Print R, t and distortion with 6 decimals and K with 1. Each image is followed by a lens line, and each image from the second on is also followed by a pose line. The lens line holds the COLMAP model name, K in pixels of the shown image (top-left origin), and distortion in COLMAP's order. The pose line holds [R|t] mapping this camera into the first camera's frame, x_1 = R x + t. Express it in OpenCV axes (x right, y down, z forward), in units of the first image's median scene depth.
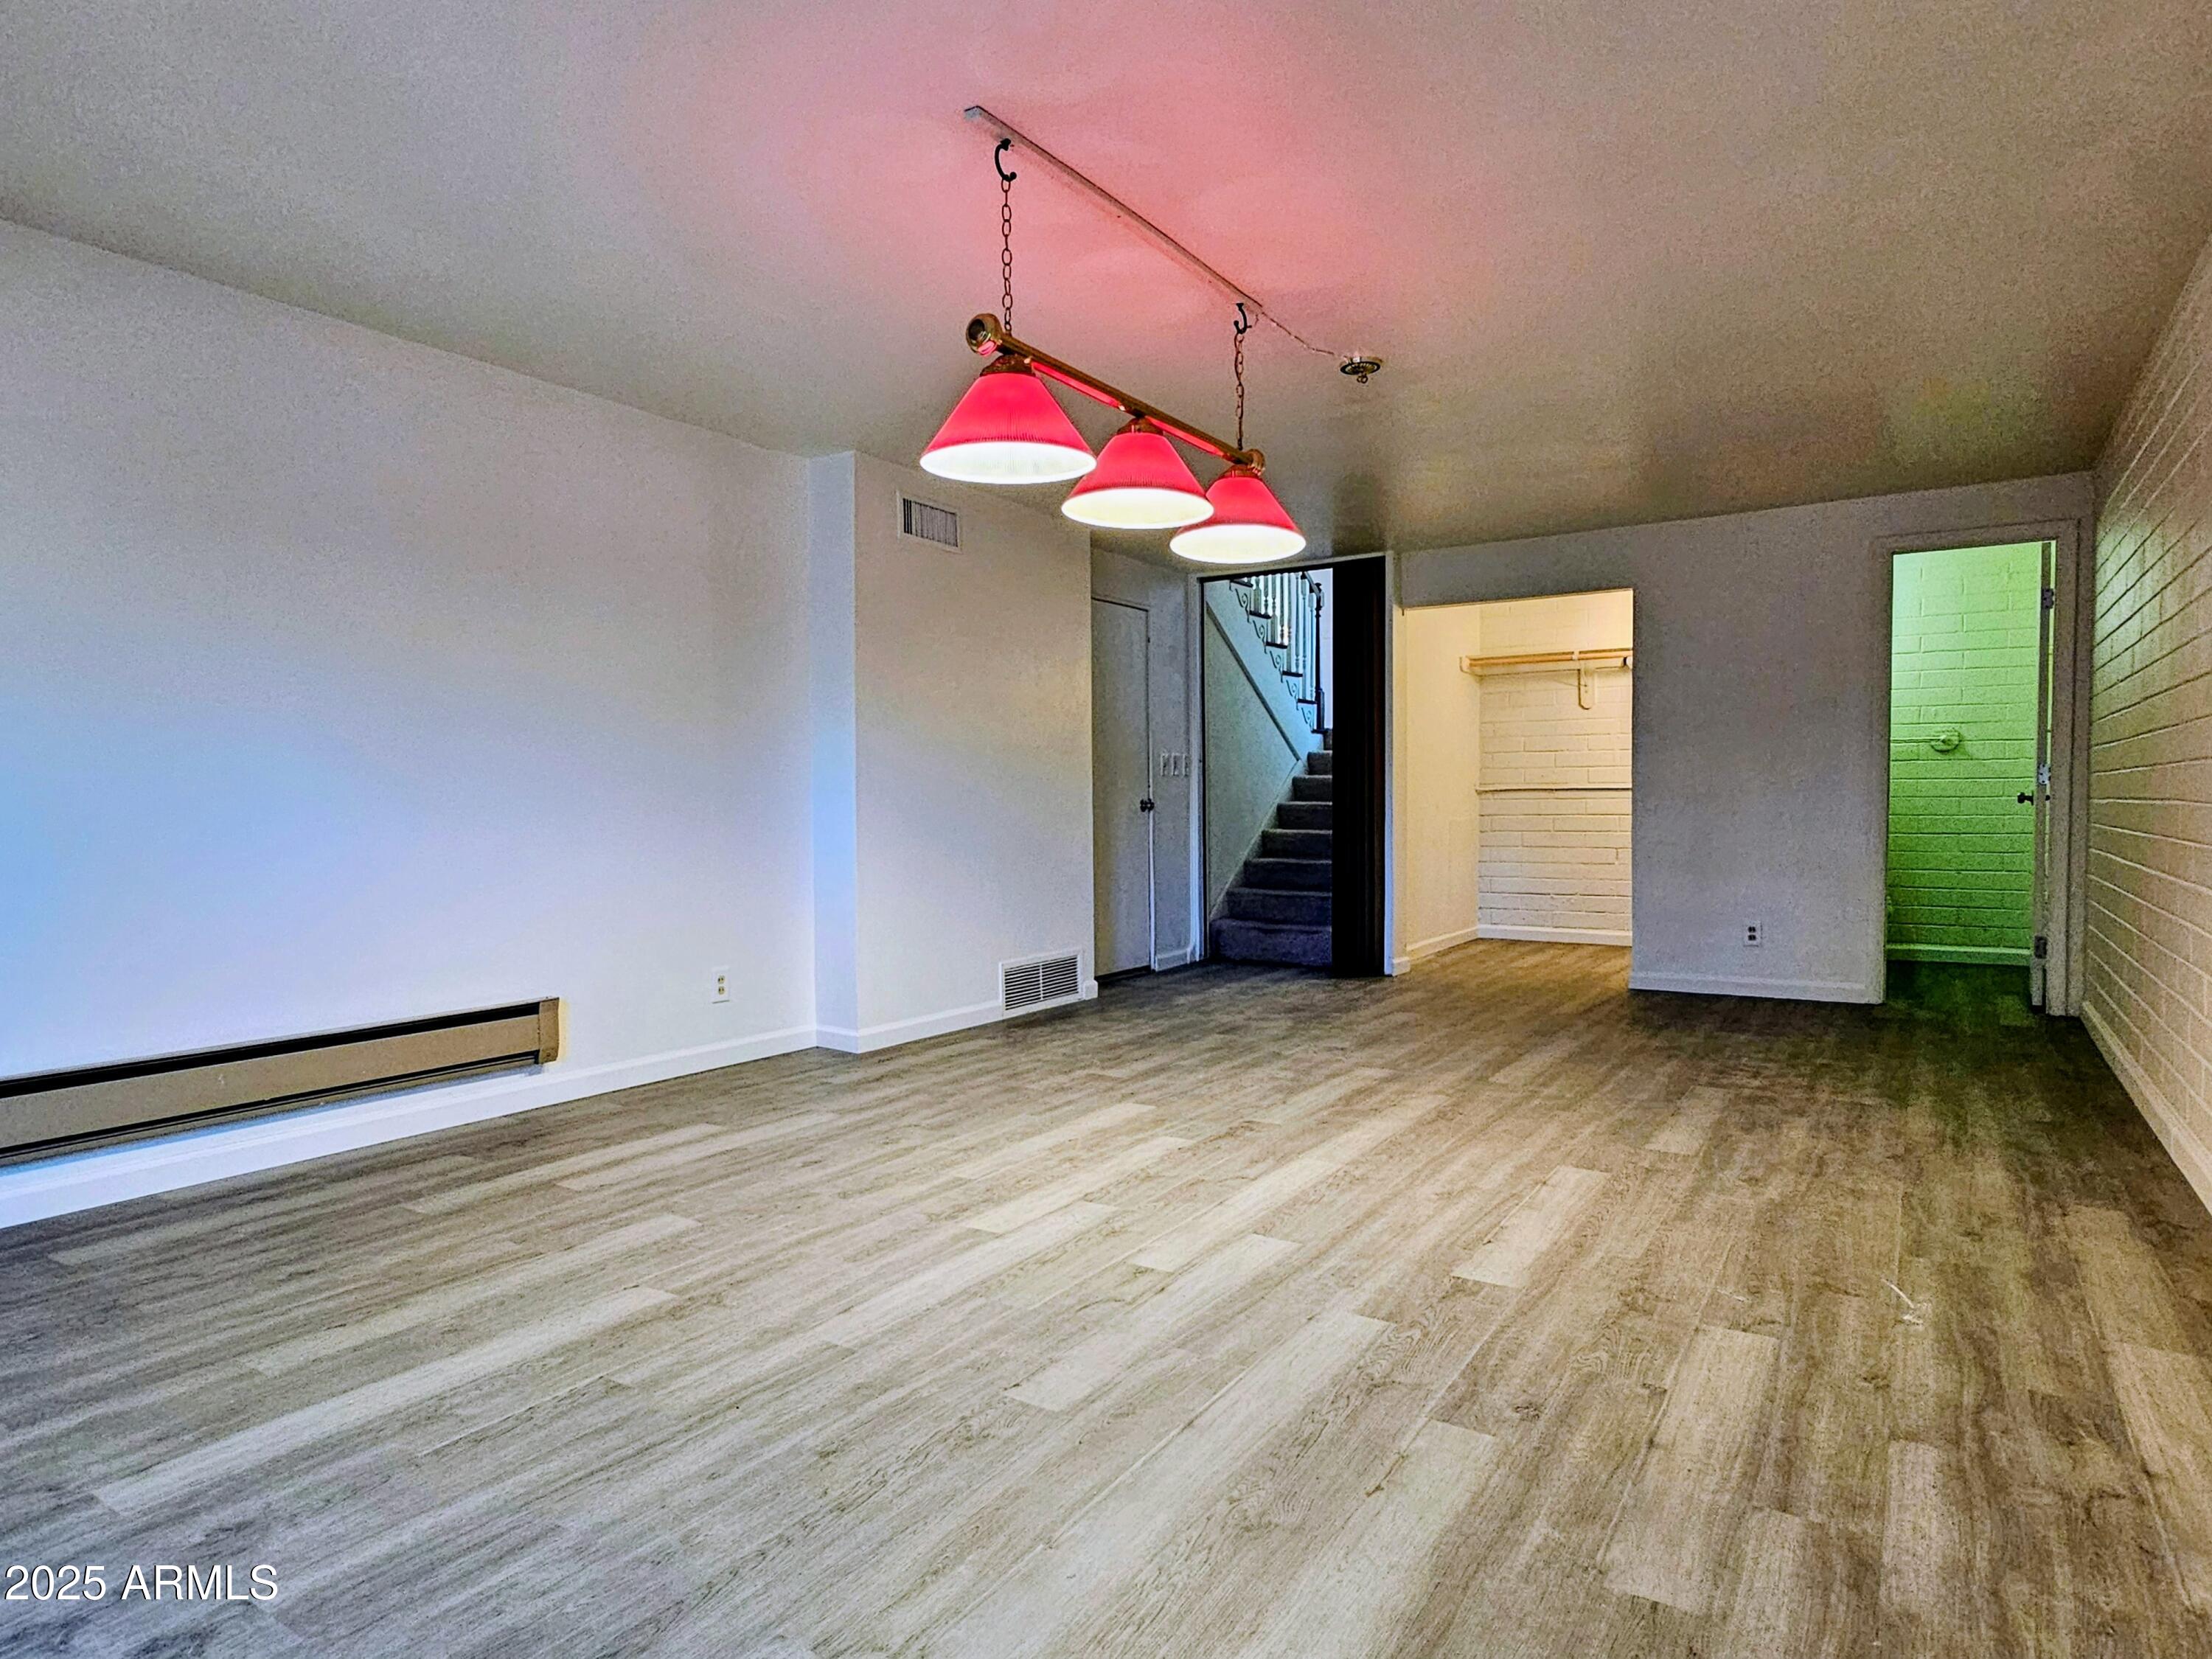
lens RADIAL K [[1264.9, 0, 1096.6], [0, 1264.9, 825.8], [0, 0, 1]] dist [0.001292, -0.000135]
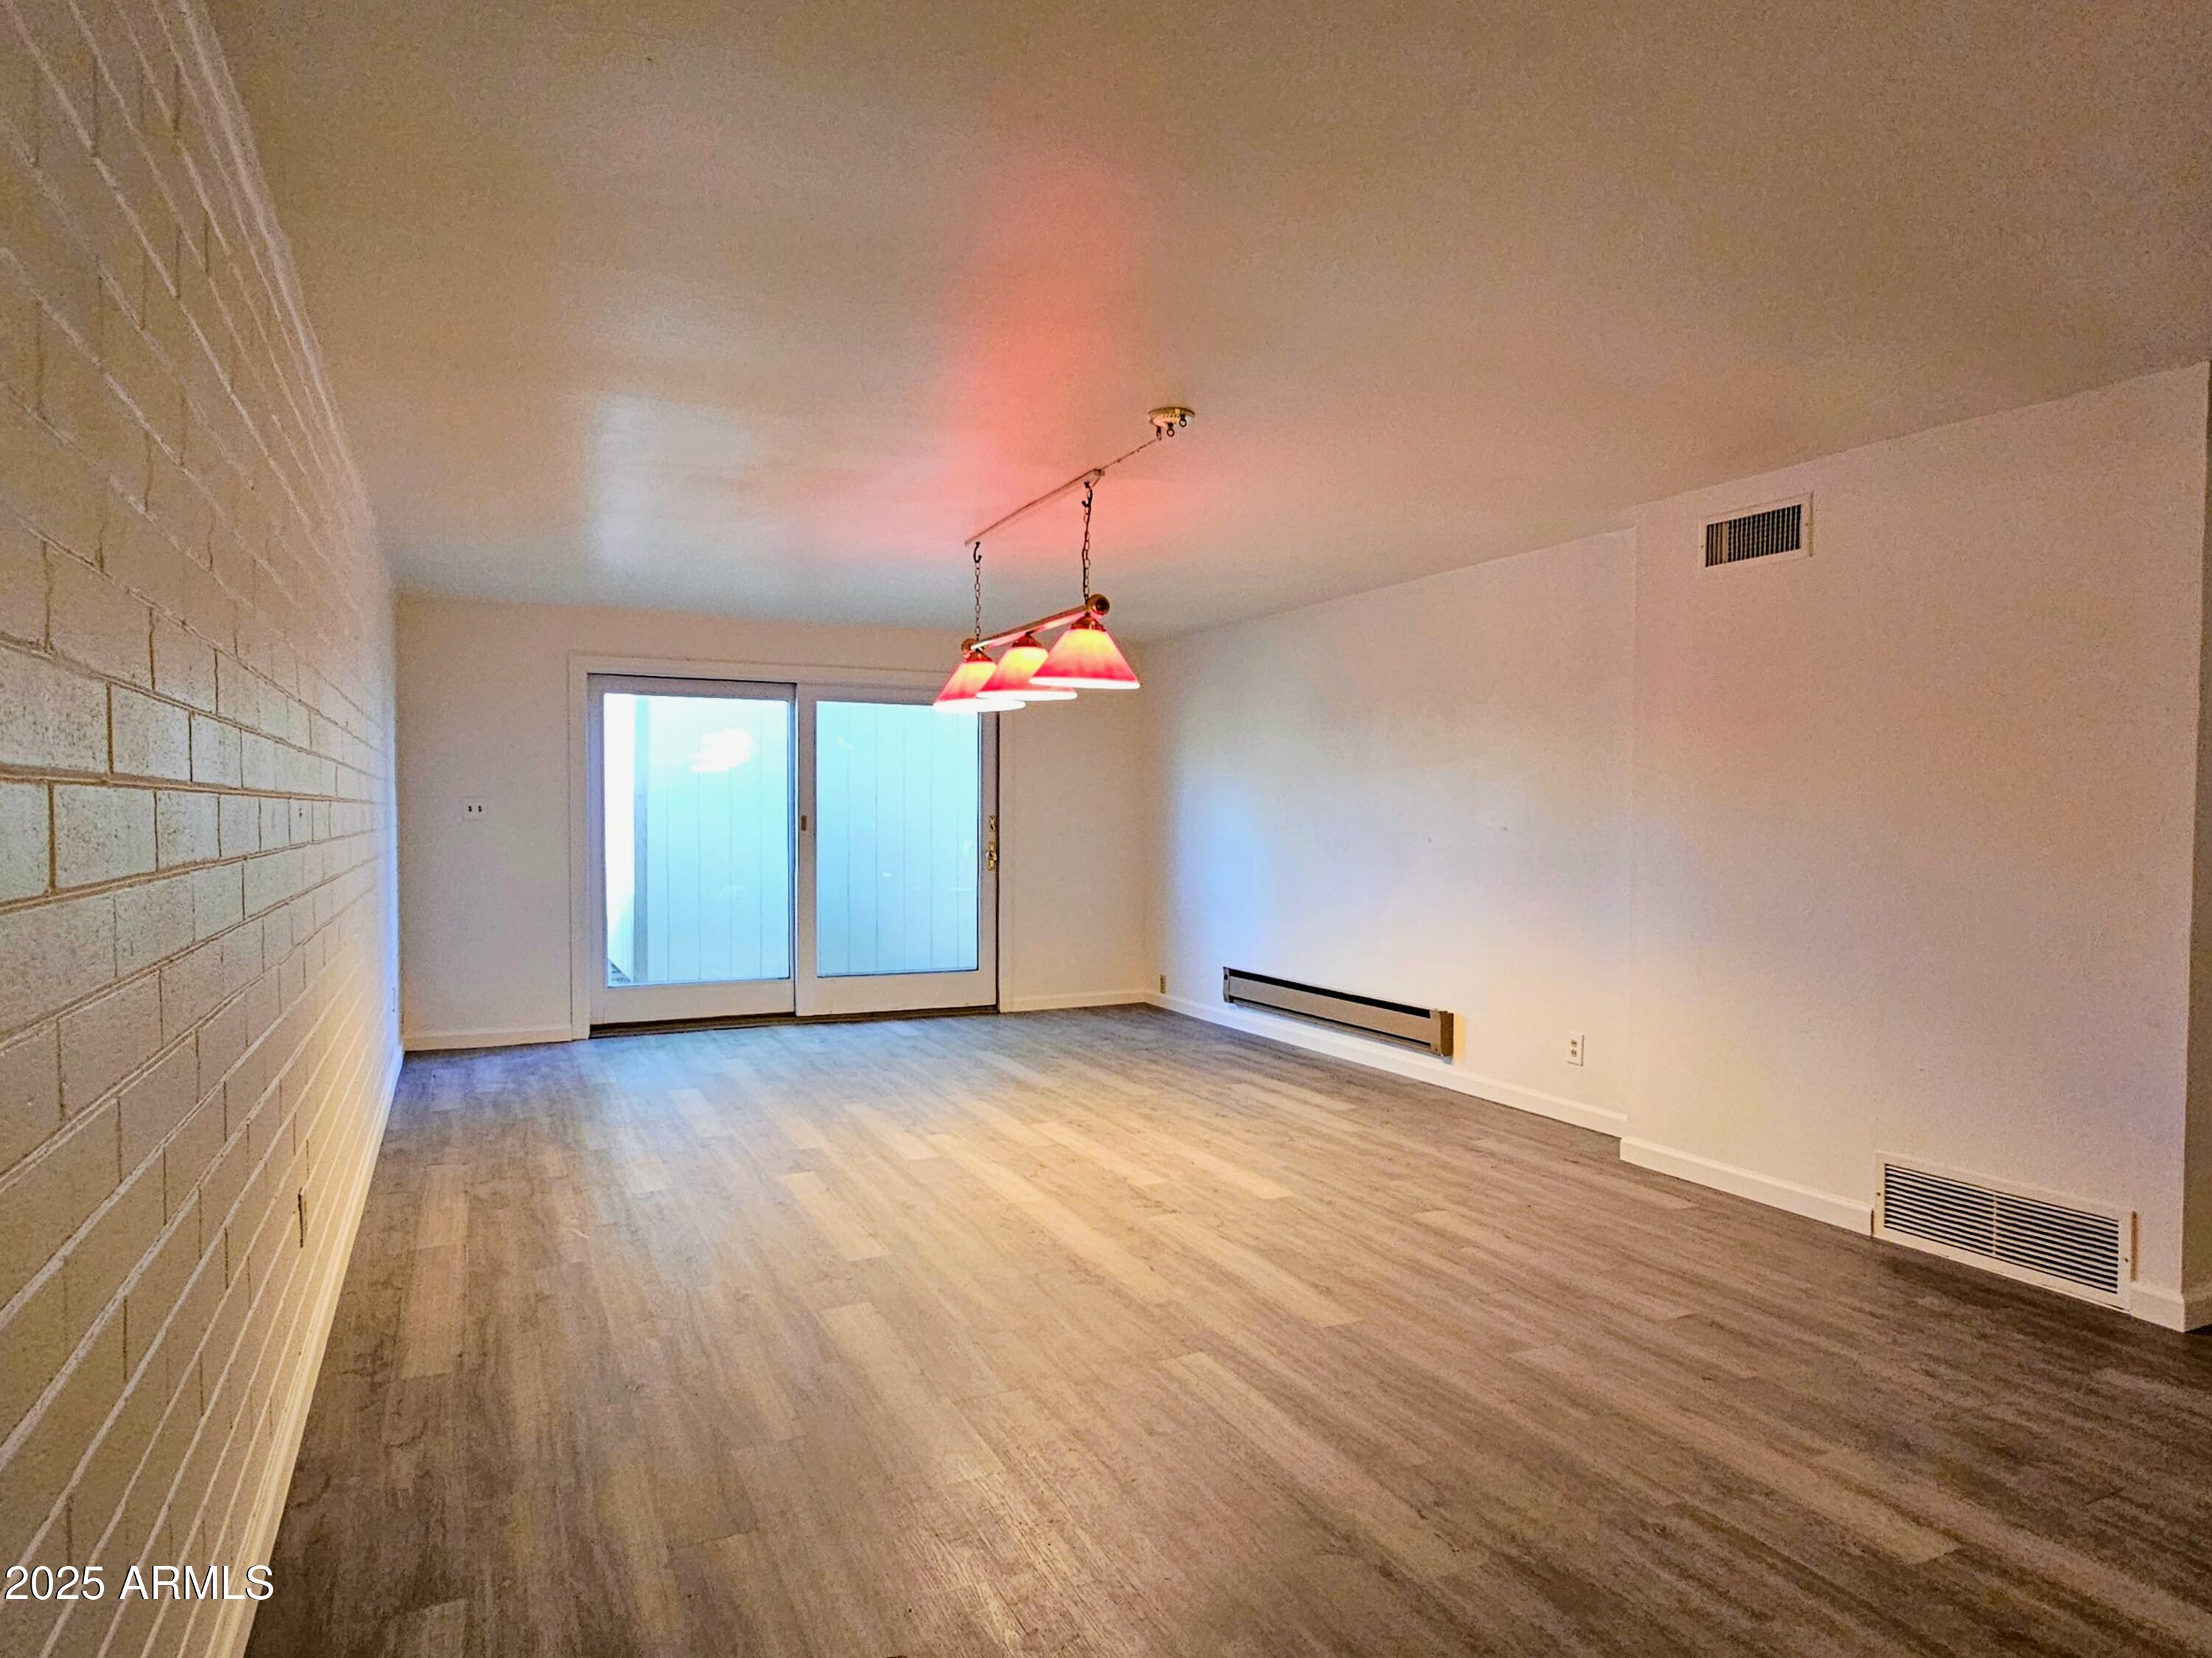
lens RADIAL K [[1264.8, 0, 1098.2], [0, 1264.8, 829.2], [0, 0, 1]] dist [0.001292, -0.000135]
pose [[-0.507261, 0.014807, -0.861665, 1.165489], [-0.015858, 0.999523, 0.026511, -0.116771], [0.861647, 0.027112, -0.506784, 1.646575]]
